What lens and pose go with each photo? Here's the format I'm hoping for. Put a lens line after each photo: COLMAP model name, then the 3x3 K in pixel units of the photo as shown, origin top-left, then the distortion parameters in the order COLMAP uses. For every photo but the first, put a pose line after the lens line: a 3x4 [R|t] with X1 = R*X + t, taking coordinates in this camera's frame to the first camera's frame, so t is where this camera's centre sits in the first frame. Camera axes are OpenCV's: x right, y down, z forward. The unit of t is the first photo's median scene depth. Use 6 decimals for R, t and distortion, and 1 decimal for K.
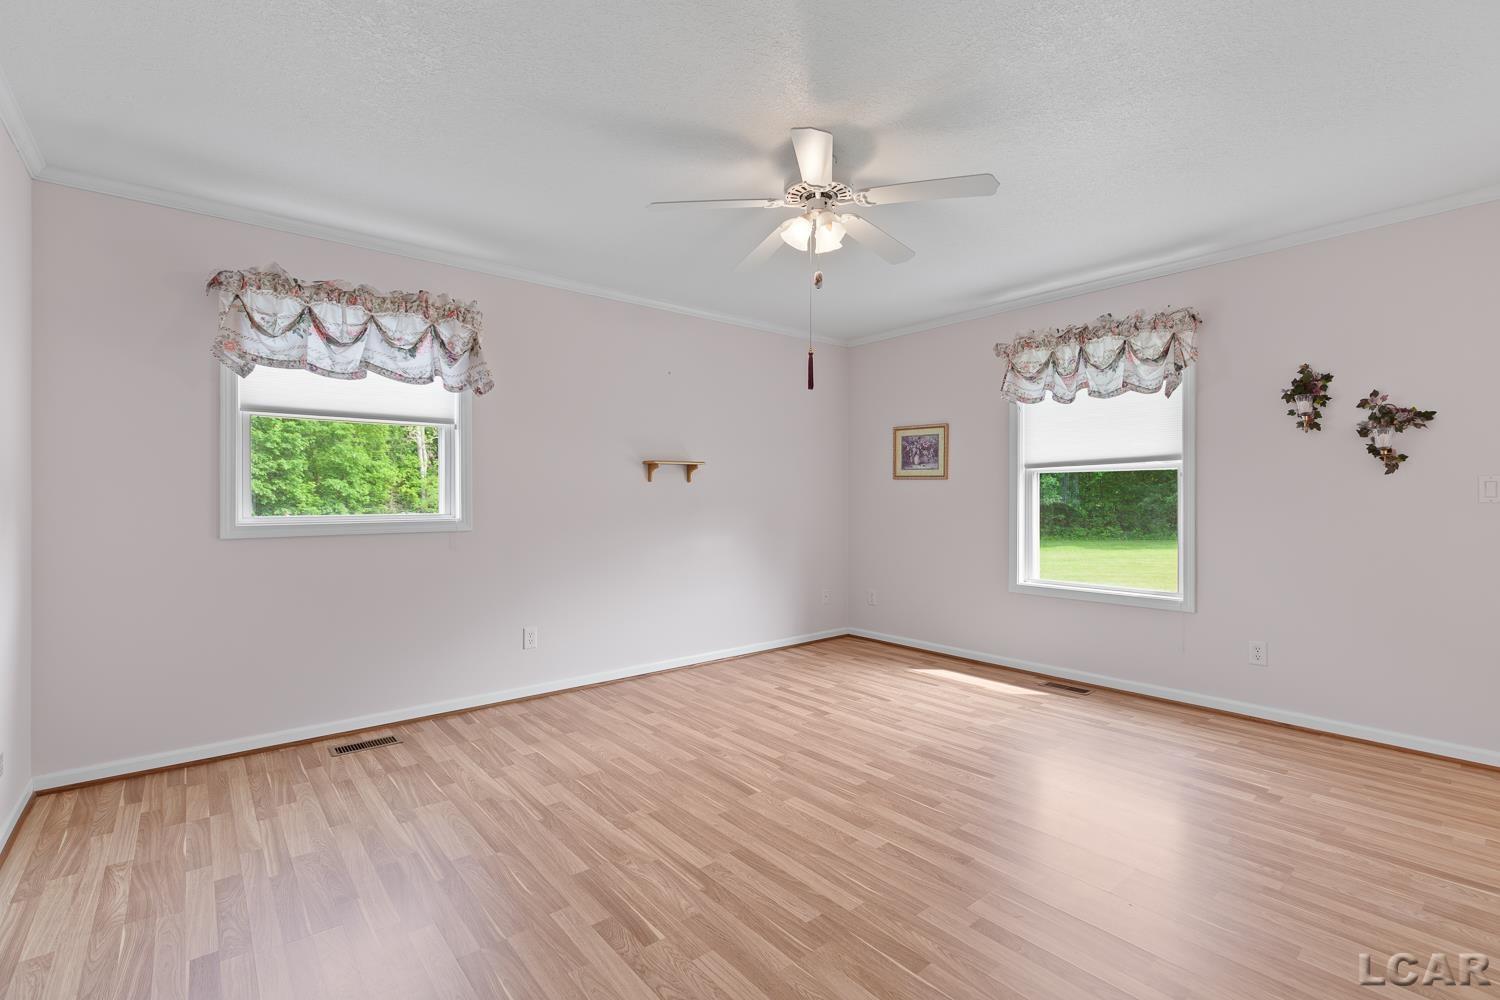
lens RADIAL K [[678.4, 0, 746.6], [0, 678.4, 494.6], [0, 0, 1]] dist [0.001003, 0.000011]
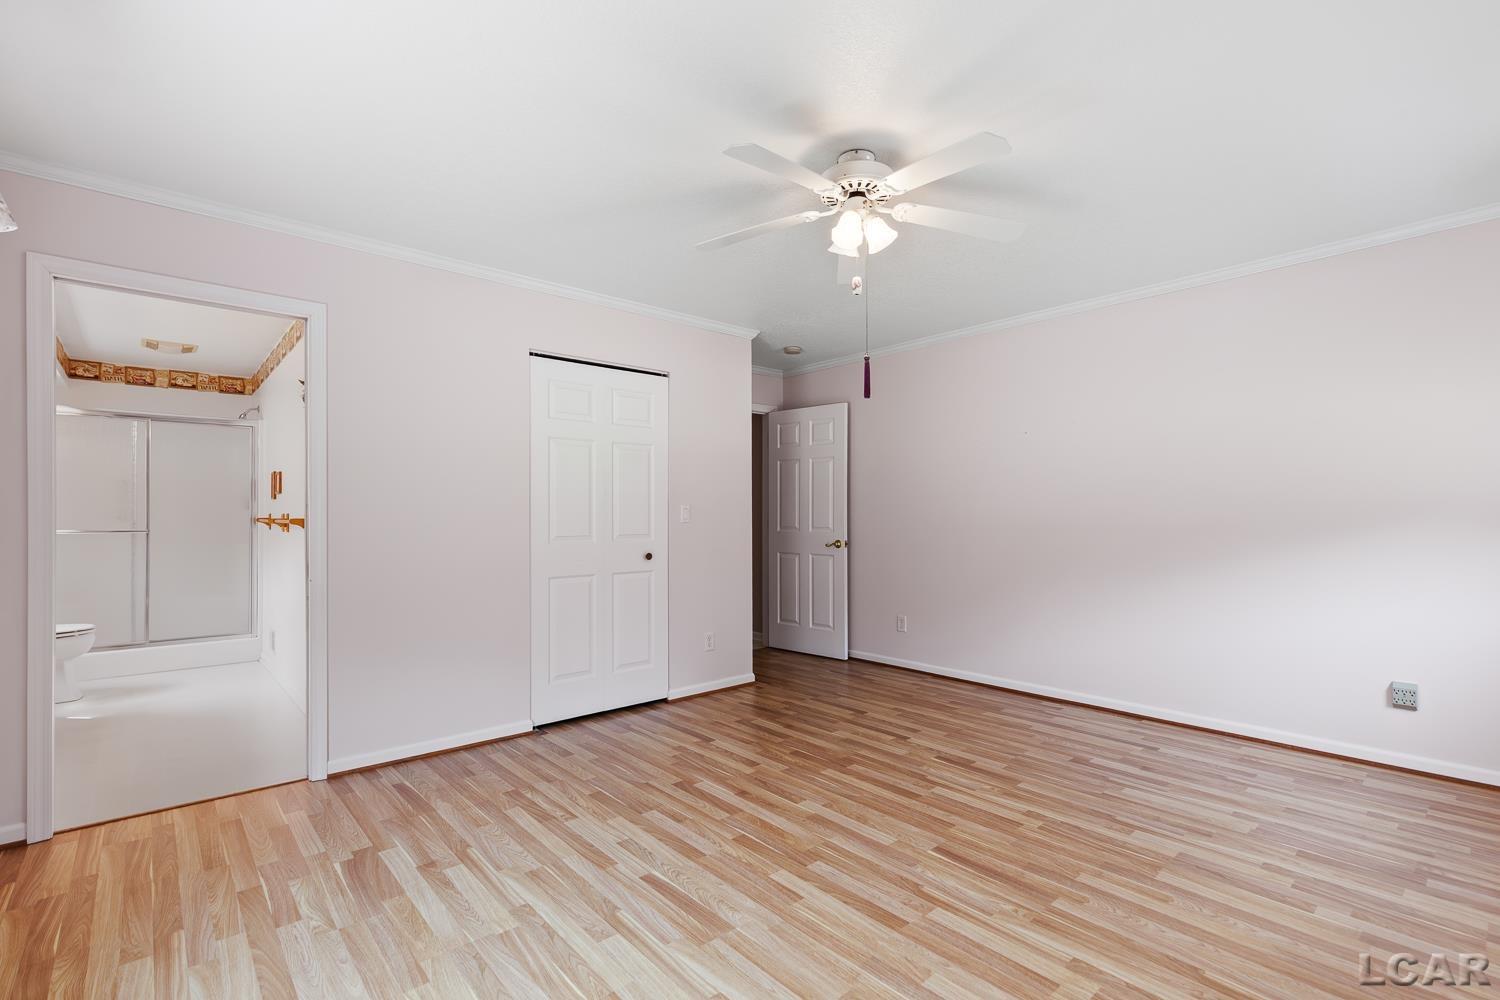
lens RADIAL K [[685.5, 0, 749.3], [0, 685.5, 508.3], [0, 0, 1]] dist [0.008232, 0.000541]
pose [[-0.999639, 0.005692, -0.026264, 0.280815], [0.005979, 0.999923, -0.010868, -0.000209], [0.026200, -0.011021, -0.999596, 1.939864]]
